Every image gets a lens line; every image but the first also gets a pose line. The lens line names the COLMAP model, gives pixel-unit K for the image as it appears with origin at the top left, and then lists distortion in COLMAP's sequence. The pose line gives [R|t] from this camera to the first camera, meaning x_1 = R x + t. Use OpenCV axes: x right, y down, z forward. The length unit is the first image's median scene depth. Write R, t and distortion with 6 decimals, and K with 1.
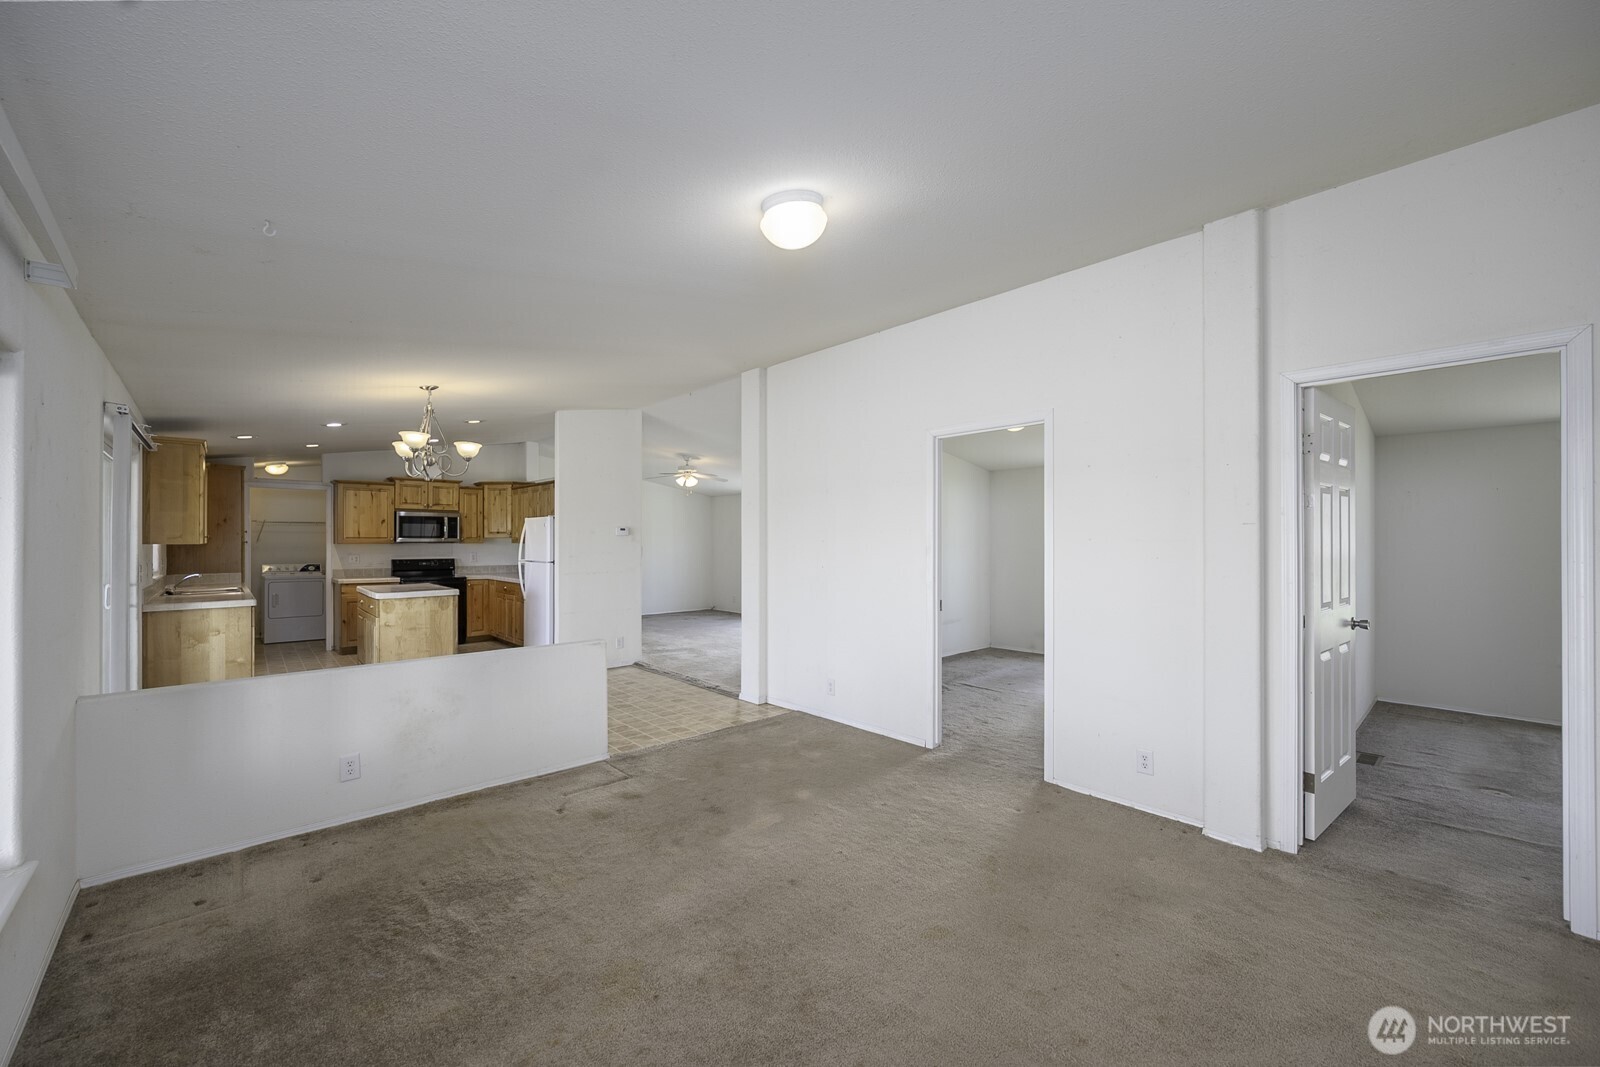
lens RADIAL K [[634.3, 0, 794.7], [0, 634.3, 539.1], [0, 0, 1]] dist [0.001722, 0.000094]
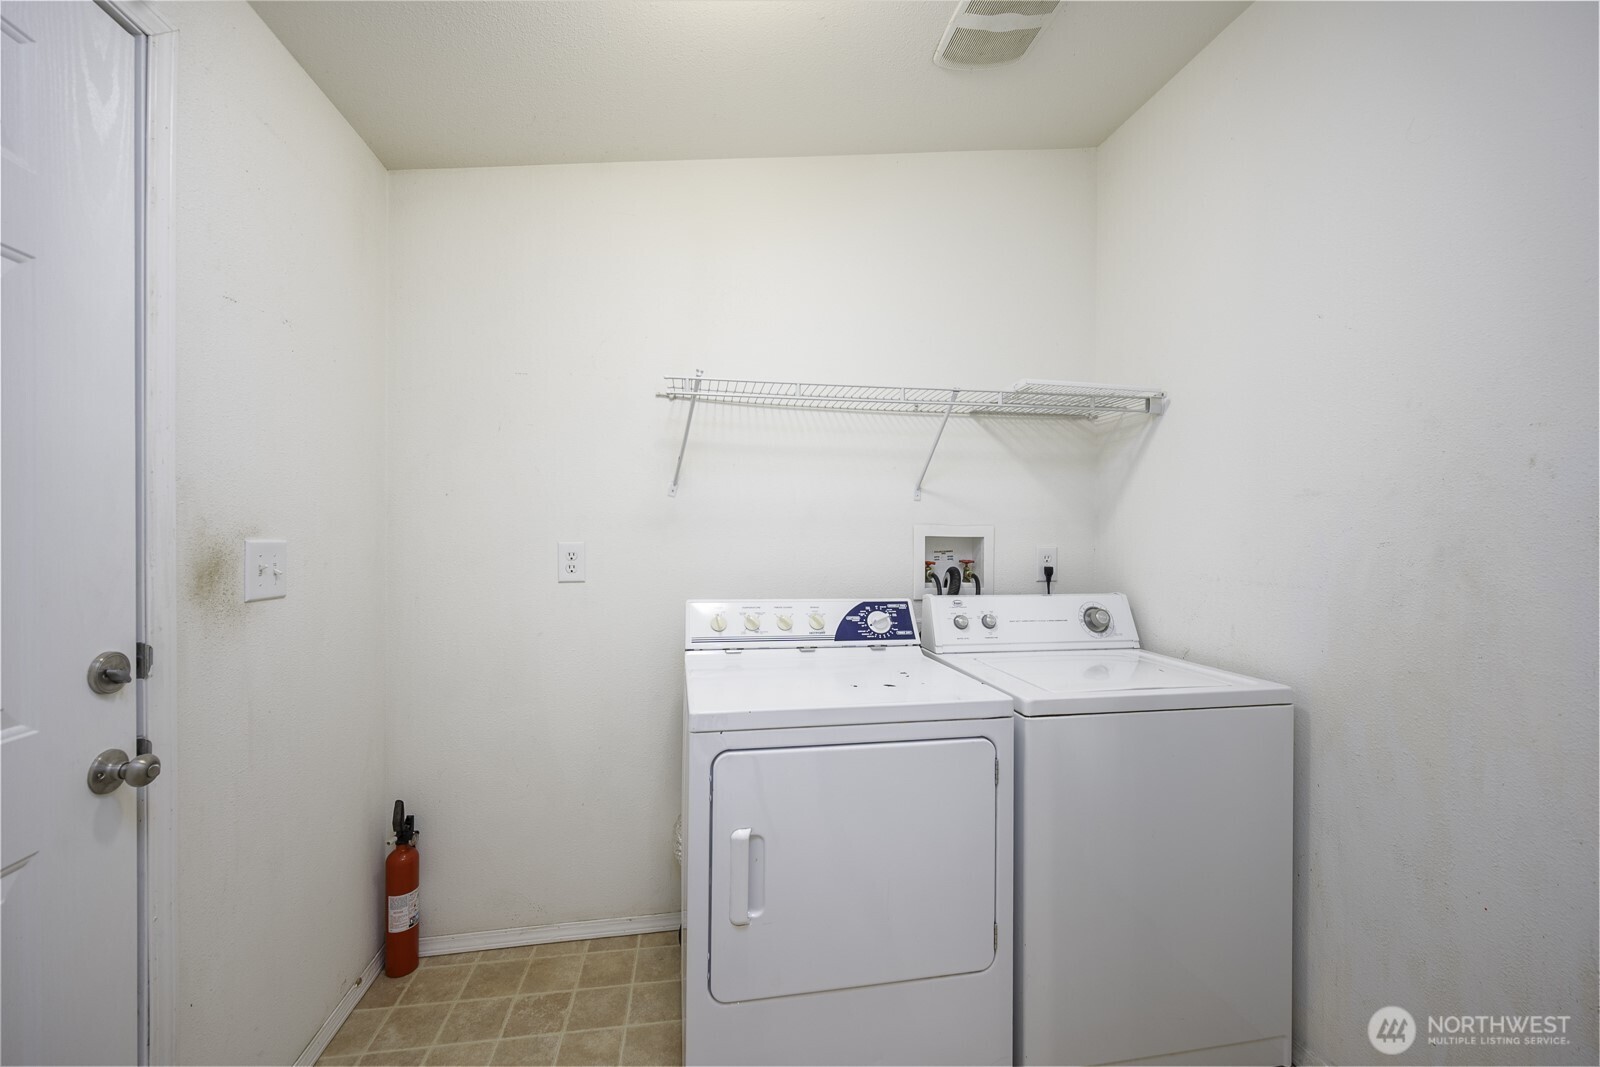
lens RADIAL K [[626.8, 0, 806.2], [0, 626.8, 540.2], [0, 0, 1]] dist [0.000749, -0.000007]
pose [[0.851744, 0.007031, -0.523911, -0.798495], [-0.004170, 0.999969, 0.006641, 0.022119], [0.523942, -0.003471, 0.851747, 0.966665]]
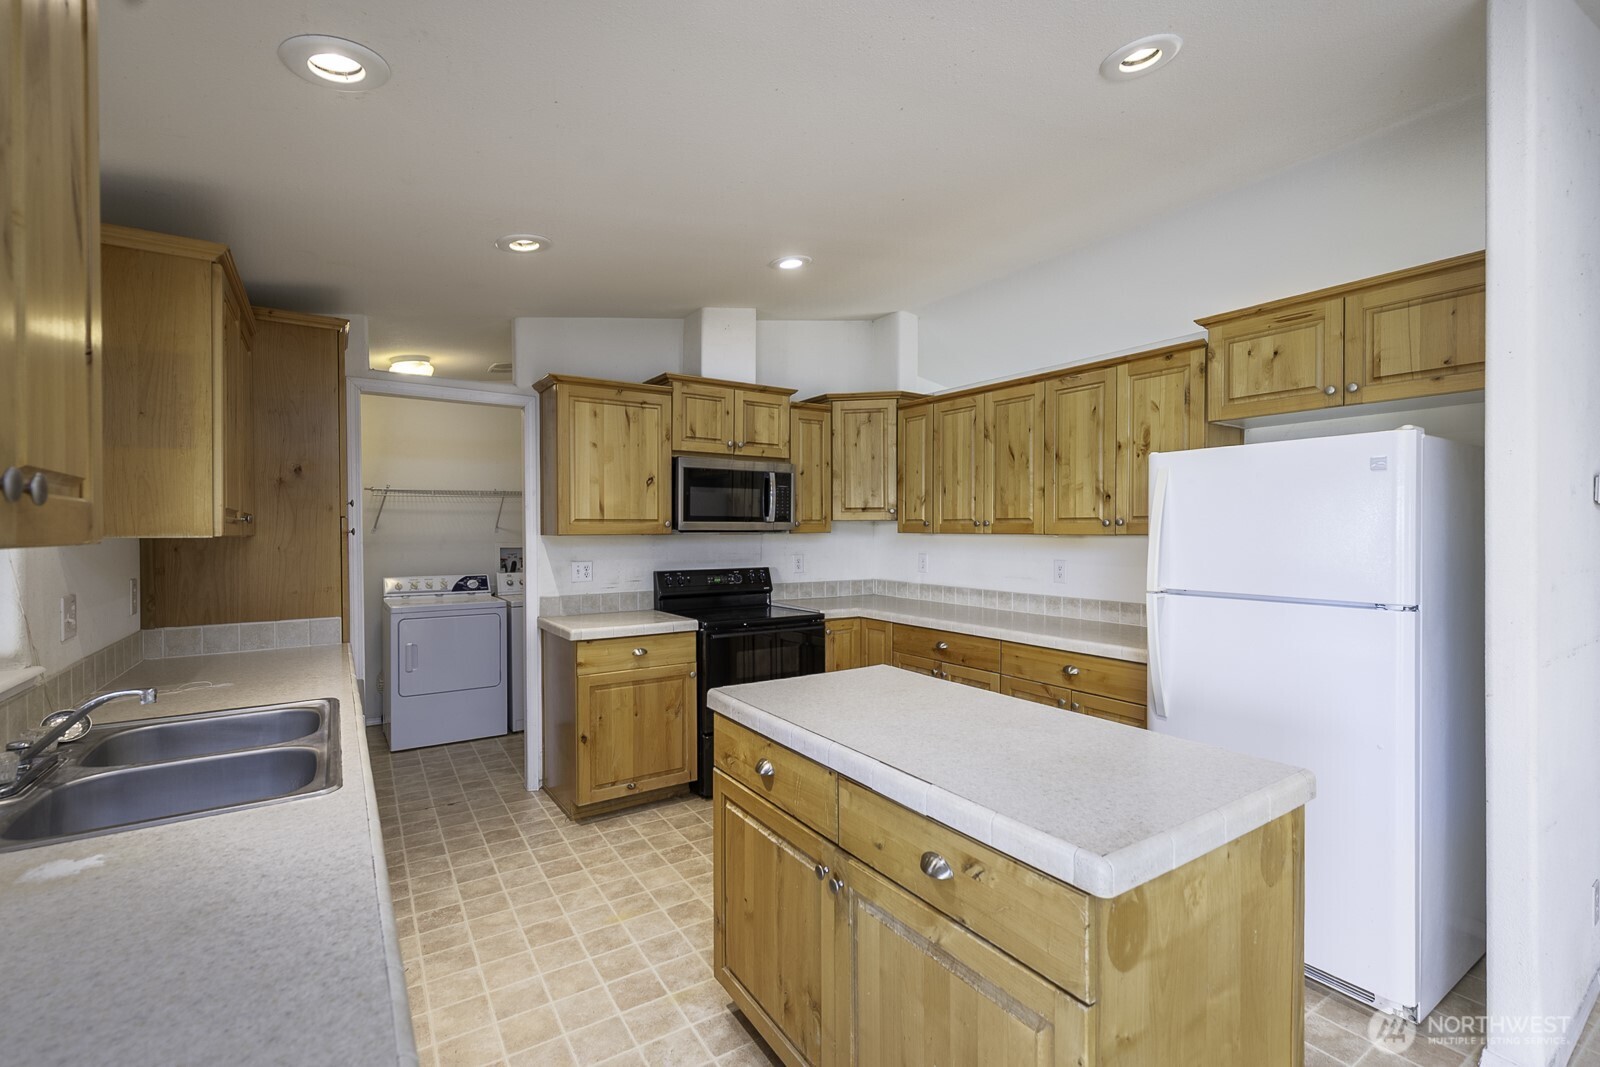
lens RADIAL K [[698.2, 0, 804.2], [0, 698.2, 534.5], [0, 0, 1]] dist [-0.001361, -0.000010]
pose [[0.989861, -0.001833, -0.142026, -0.502875], [0.003441, 0.999933, 0.011077, 0.002417], [0.141997, -0.011453, 0.989801, 0.585692]]
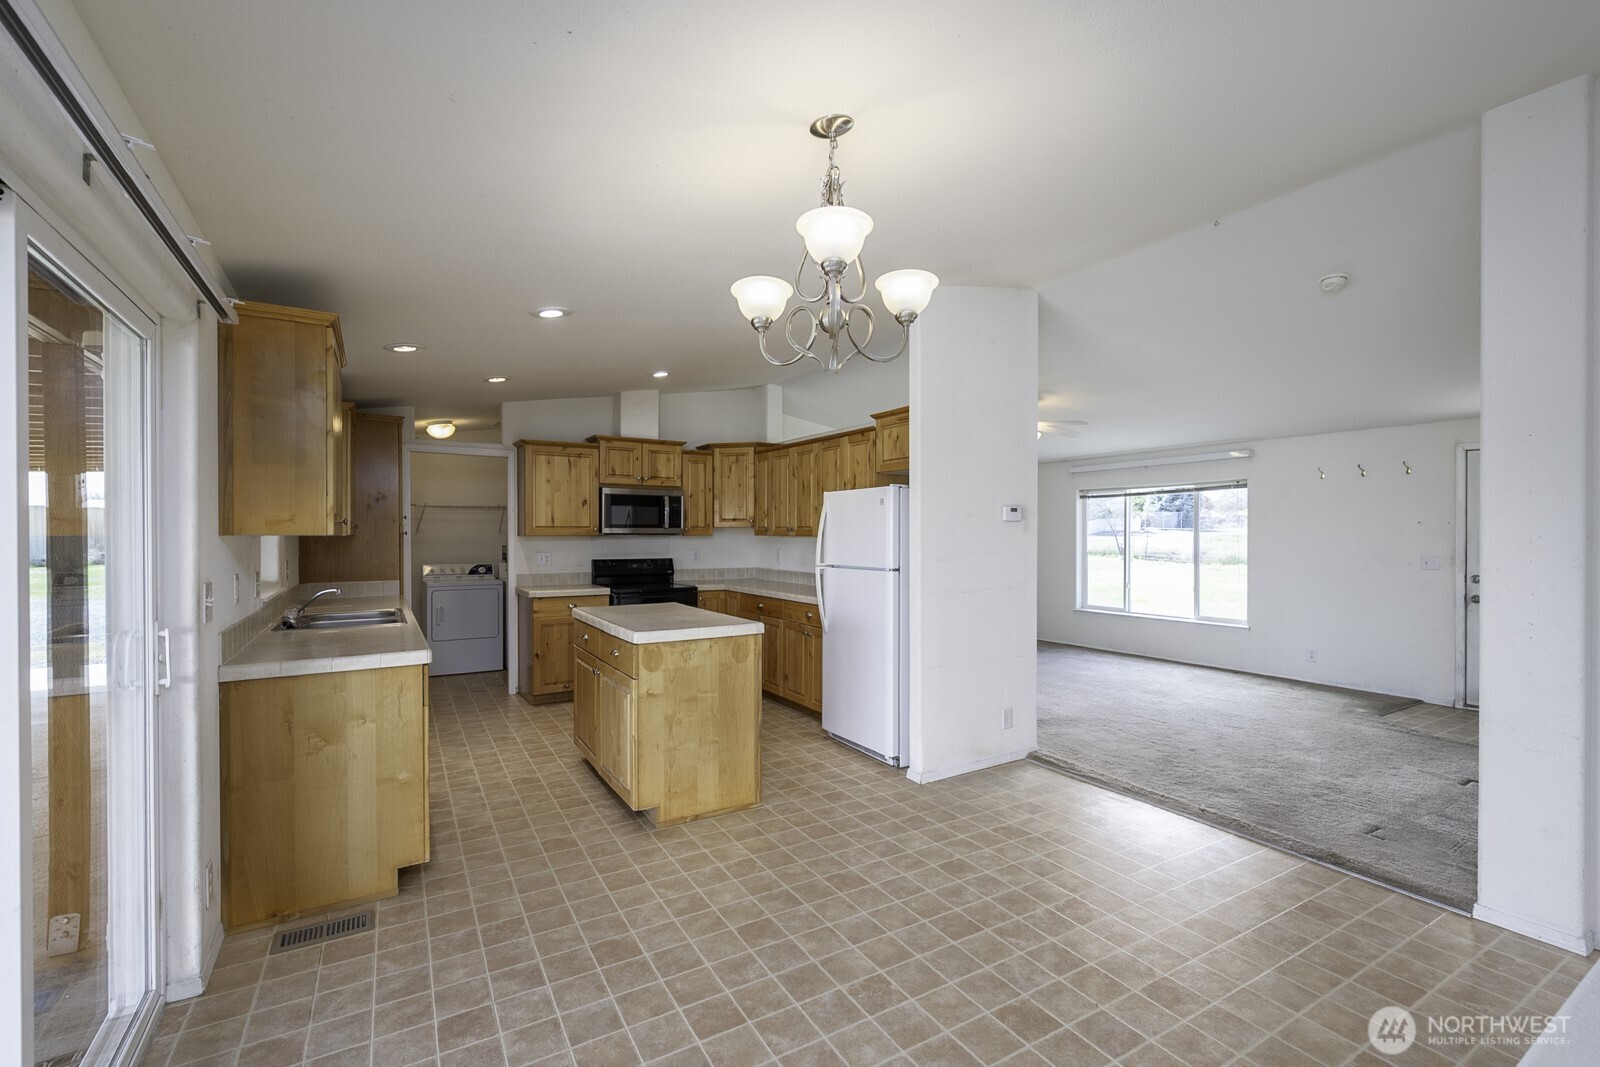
lens RADIAL K [[692.2, 0, 801.5], [0, 692.2, 537.1], [0, 0, 1]] dist [-0.002054, 0.000342]
pose [[0.982996, 0.000596, -0.183626, -0.302476], [0.000692, 0.999976, 0.006952, 0.003621], [0.183626, -0.006961, 0.982972, 0.341298]]
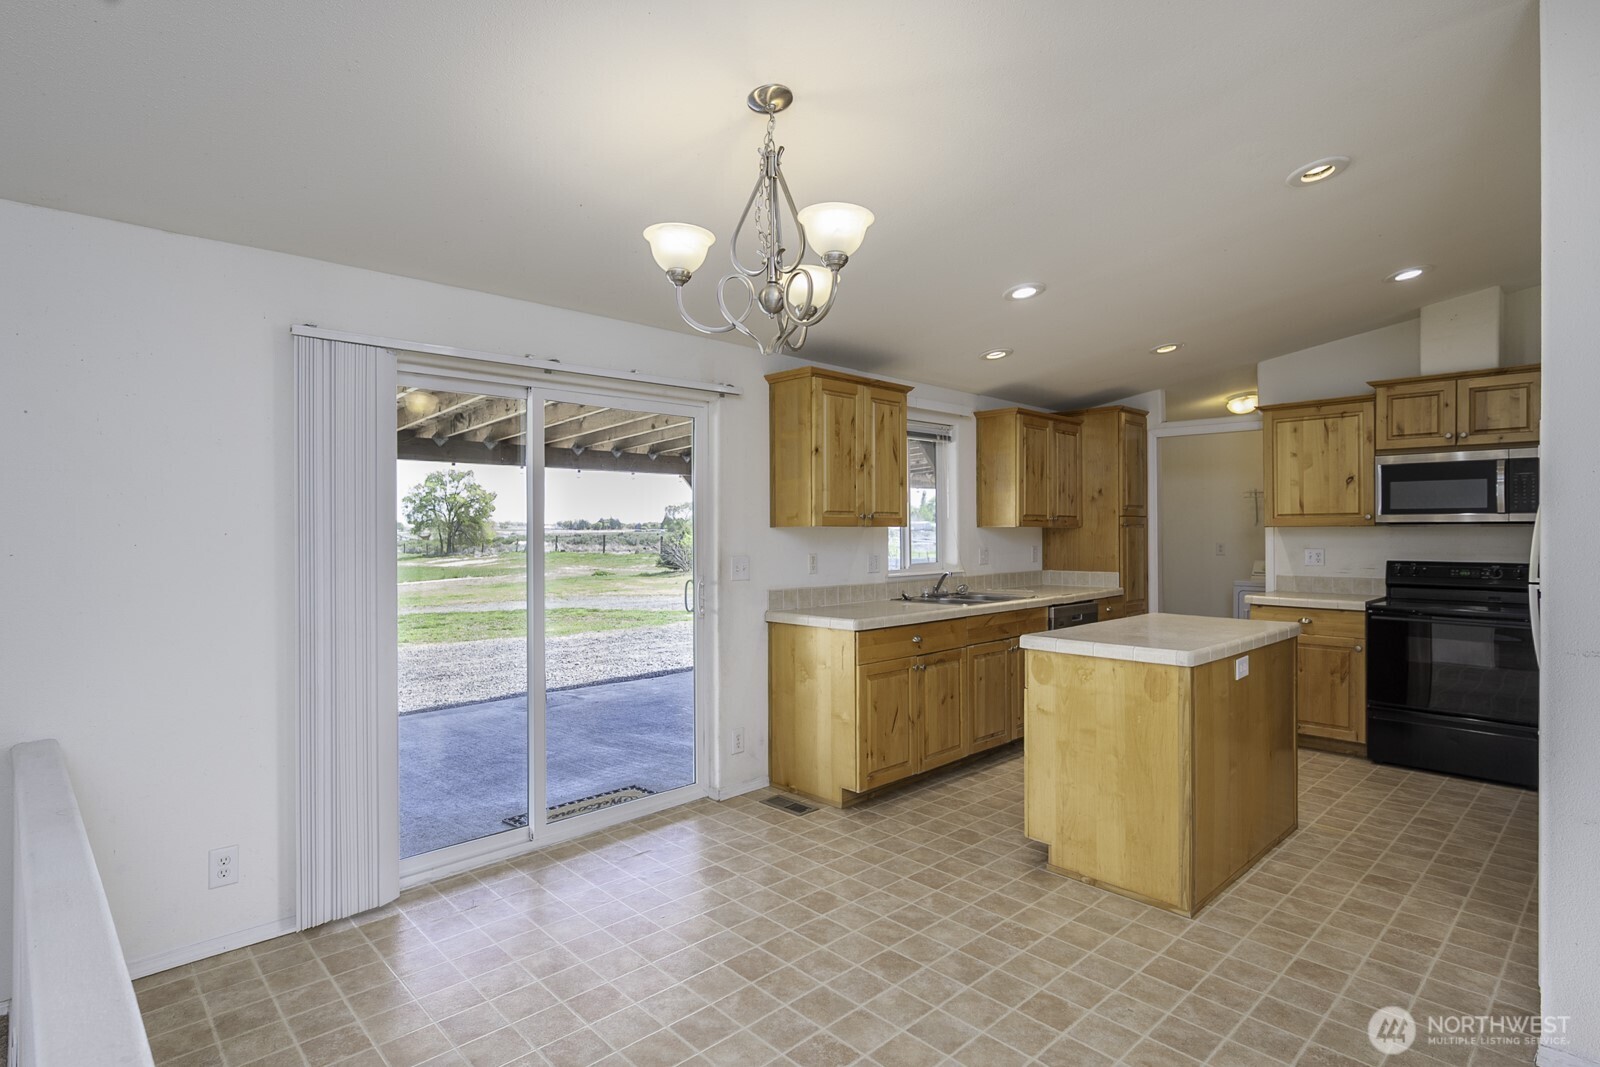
lens RADIAL K [[811.3, 0, 792.9], [0, 811.3, 529.8], [0, 0, 1]] dist [0.000518, -0.001029]
pose [[0.038539, 0.000784, -0.999257, -0.060551], [0.007145, 0.999974, 0.001060, 0.006185], [0.999232, -0.007181, 0.038532, 0.581410]]
